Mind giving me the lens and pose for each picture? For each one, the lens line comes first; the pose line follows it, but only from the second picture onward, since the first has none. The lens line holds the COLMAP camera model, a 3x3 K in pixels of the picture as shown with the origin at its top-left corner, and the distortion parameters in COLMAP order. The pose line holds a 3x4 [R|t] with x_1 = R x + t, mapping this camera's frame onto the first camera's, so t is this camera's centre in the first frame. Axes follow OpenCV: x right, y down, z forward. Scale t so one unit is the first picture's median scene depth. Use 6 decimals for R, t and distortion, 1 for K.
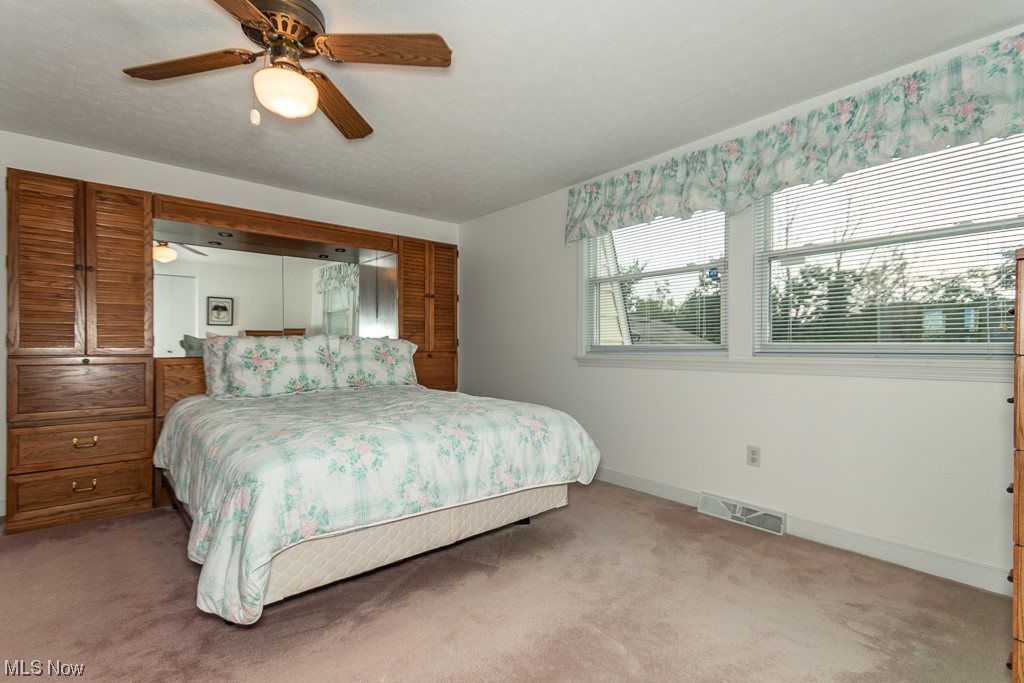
lens RADIAL K [[464.6, 0, 509.5], [0, 464.6, 335.2], [0, 0, 1]] dist [0.082657, -0.035955]
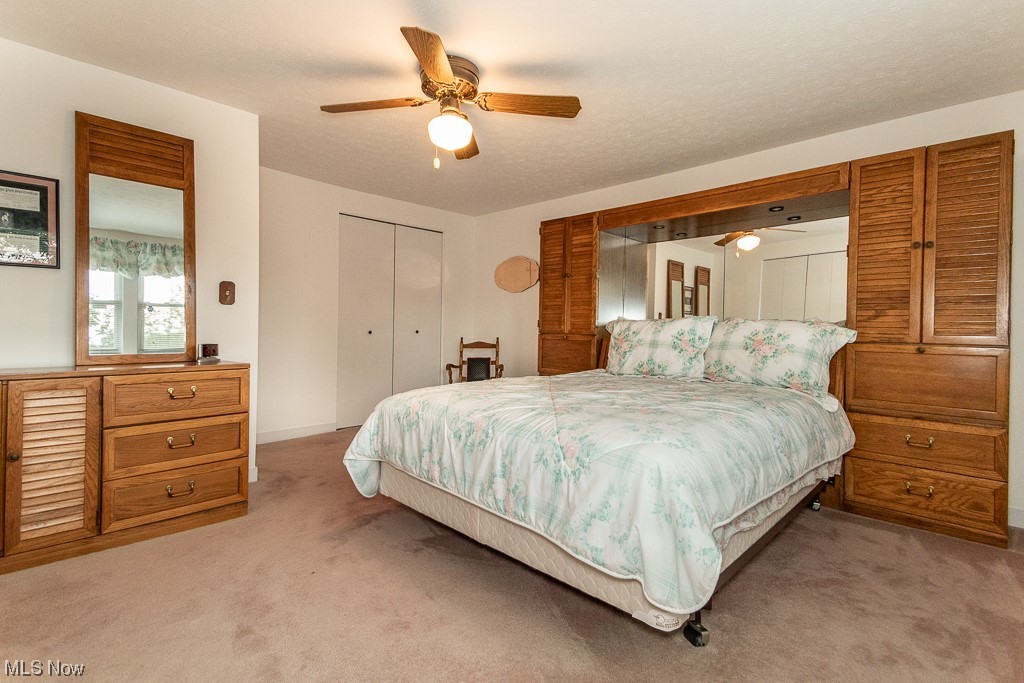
lens RADIAL K [[464.6, 0, 509.5], [0, 464.6, 335.2], [0, 0, 1]] dist [0.082657, -0.035955]
pose [[0.114982, 0.018074, -0.993203, 0.480644], [0.005278, 0.999809, 0.018805, 0.015728], [0.993354, -0.007404, 0.114864, 0.588544]]
